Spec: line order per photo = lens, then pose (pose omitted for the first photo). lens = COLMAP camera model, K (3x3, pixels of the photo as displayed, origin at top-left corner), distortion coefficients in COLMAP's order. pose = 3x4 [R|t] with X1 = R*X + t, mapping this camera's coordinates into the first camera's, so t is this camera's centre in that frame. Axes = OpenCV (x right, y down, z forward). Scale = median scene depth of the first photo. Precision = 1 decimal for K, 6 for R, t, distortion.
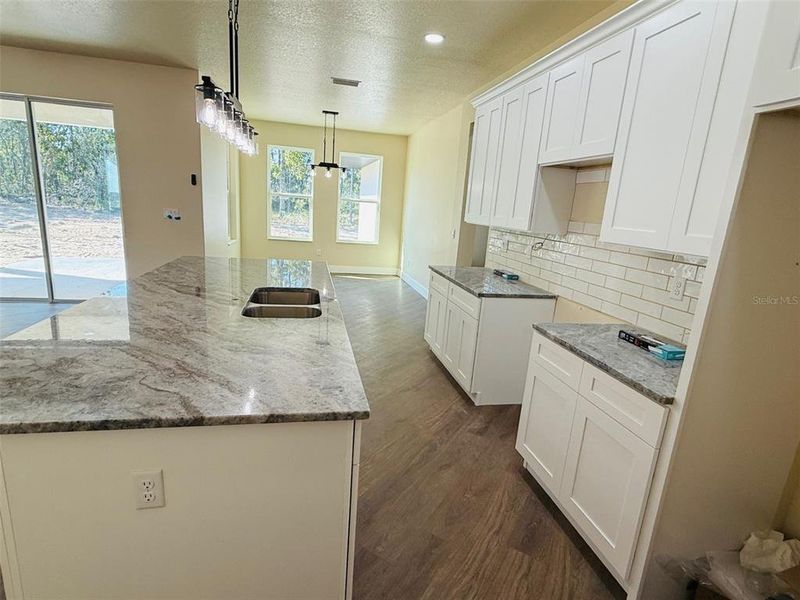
lens RADIAL K [[420.8, 0, 401.1], [0, 420.8, 301.7], [0, 0, 1]] dist [-0.001660, -0.000536]
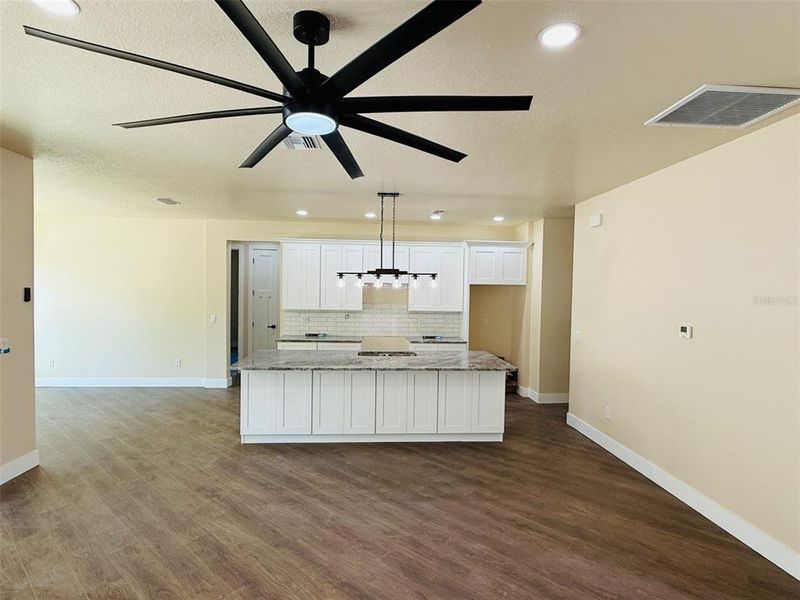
lens RADIAL K [[416.8, 0, 397.0], [0, 416.8, 302.9], [0, 0, 1]] dist [0.001624, -0.000159]
pose [[0.152219, -0.097863, 0.983490, -2.498572], [0.216942, 0.974126, 0.063354, -0.406505], [-0.964243, 0.203717, 0.169511, 0.560499]]
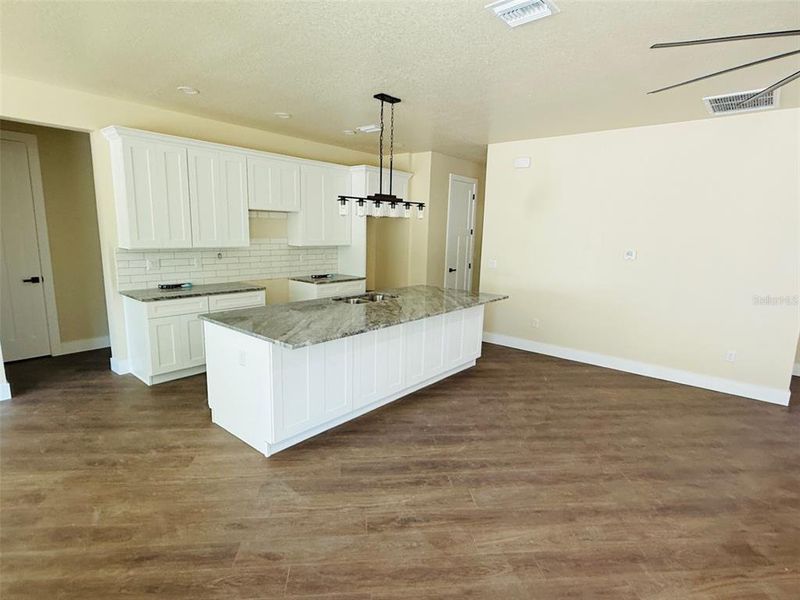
lens RADIAL K [[420.8, 0, 401.1], [0, 420.8, 301.7], [0, 0, 1]] dist [-0.001660, -0.000536]
pose [[-0.604066, -0.220777, 0.765742, -1.872230], [0.110509, 0.928372, 0.354843, -0.656224], [-0.789235, 0.298970, -0.536400, 1.973718]]
